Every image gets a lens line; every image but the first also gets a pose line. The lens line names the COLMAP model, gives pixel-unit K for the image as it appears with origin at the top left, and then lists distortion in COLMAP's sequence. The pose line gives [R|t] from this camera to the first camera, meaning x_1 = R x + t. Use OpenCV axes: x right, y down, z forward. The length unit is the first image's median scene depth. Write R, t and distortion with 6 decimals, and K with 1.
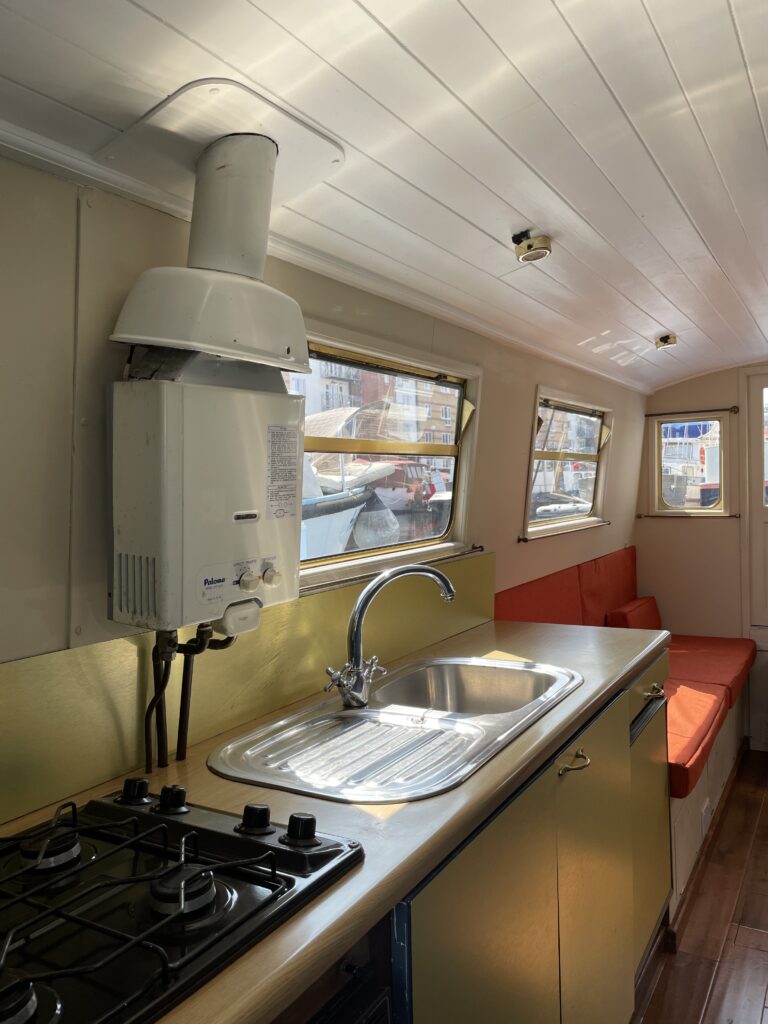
lens RADIAL K [[795.2, 0, 391.9], [0, 795.2, 525.9], [0, 0, 1]] dist [0.089875, -0.125655]
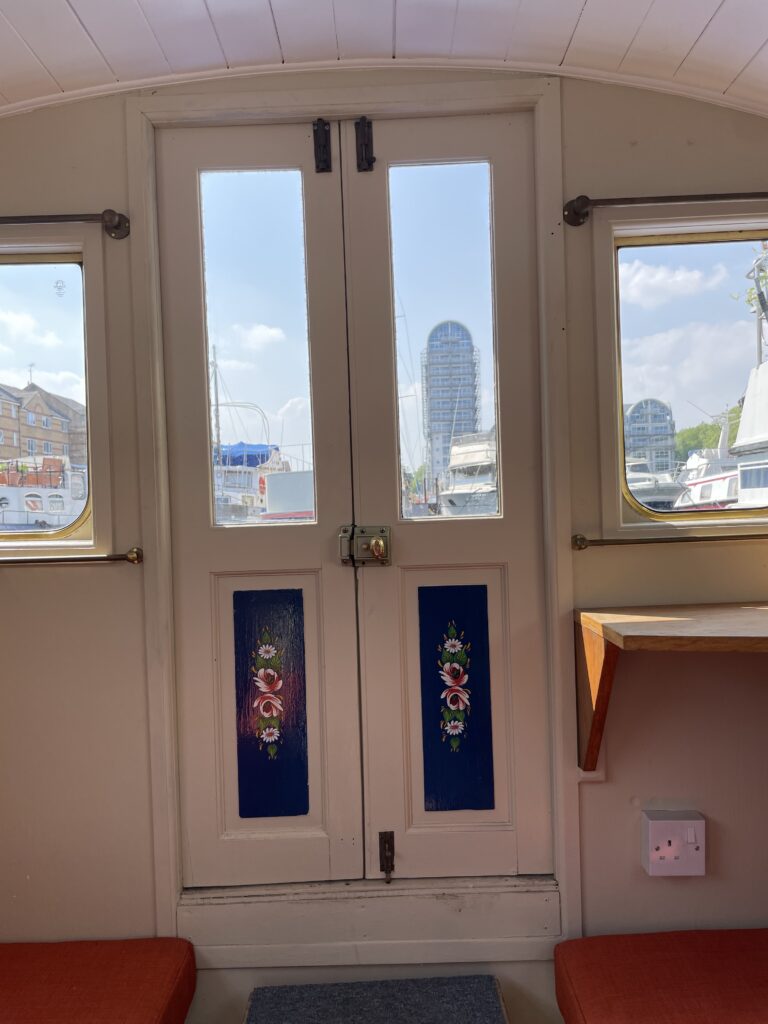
lens RADIAL K [[788.3, 0, 386.0], [0, 788.3, 525.3], [0, 0, 1]] dist [0.089041, -0.133333]
pose [[0.874057, -0.004297, 0.485804, 0.058867], [0.025192, 0.999016, -0.036488, -0.001715], [-0.485169, 0.044131, 0.873306, 0.109205]]
